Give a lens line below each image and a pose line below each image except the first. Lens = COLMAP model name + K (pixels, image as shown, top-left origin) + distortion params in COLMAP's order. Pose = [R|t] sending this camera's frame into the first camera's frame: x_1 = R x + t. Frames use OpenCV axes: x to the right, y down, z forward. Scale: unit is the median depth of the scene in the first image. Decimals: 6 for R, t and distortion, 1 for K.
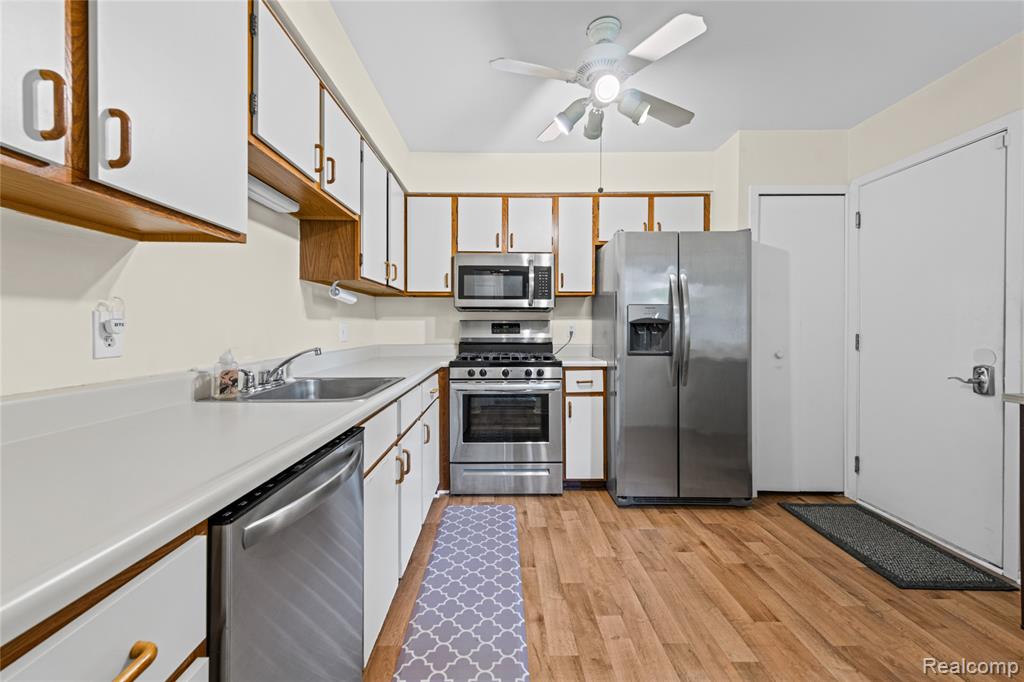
lens RADIAL K [[409.3, 0, 511.4], [0, 409.3, 334.3], [0, 0, 1]] dist [0.013912, -0.001599]
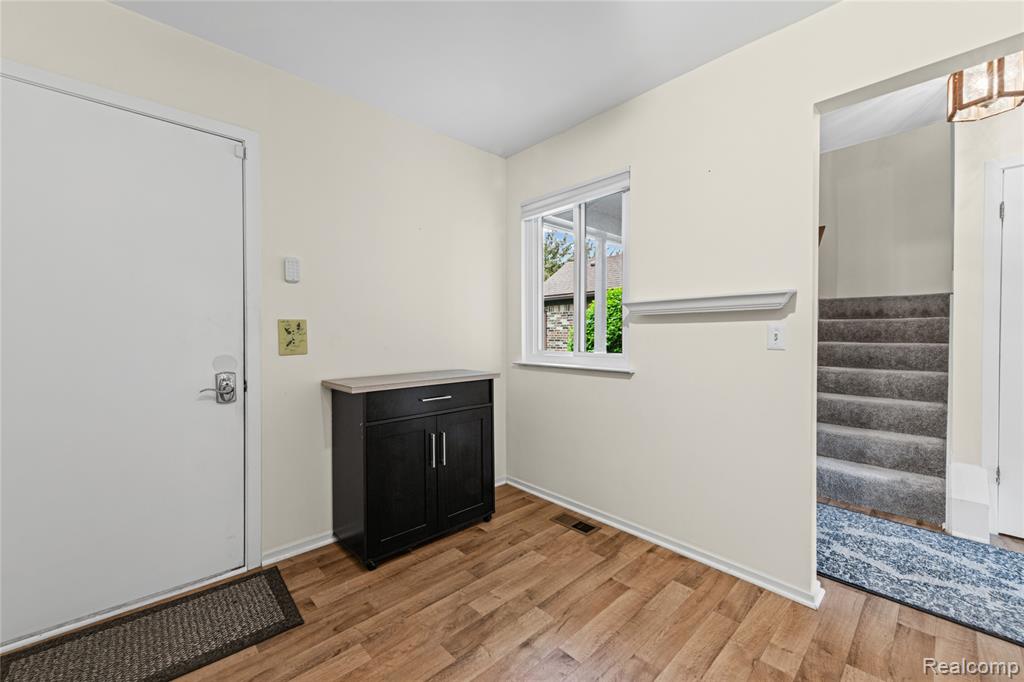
lens RADIAL K [[409.3, 0, 509.3], [0, 409.3, 334.2], [0, 0, 1]] dist [0.013912, -0.001599]
pose [[-0.669234, 0.005323, 0.743033, -0.016263], [0.009976, 0.999949, 0.001821, -0.004084], [-0.742985, 0.008631, -0.669252, 0.961418]]
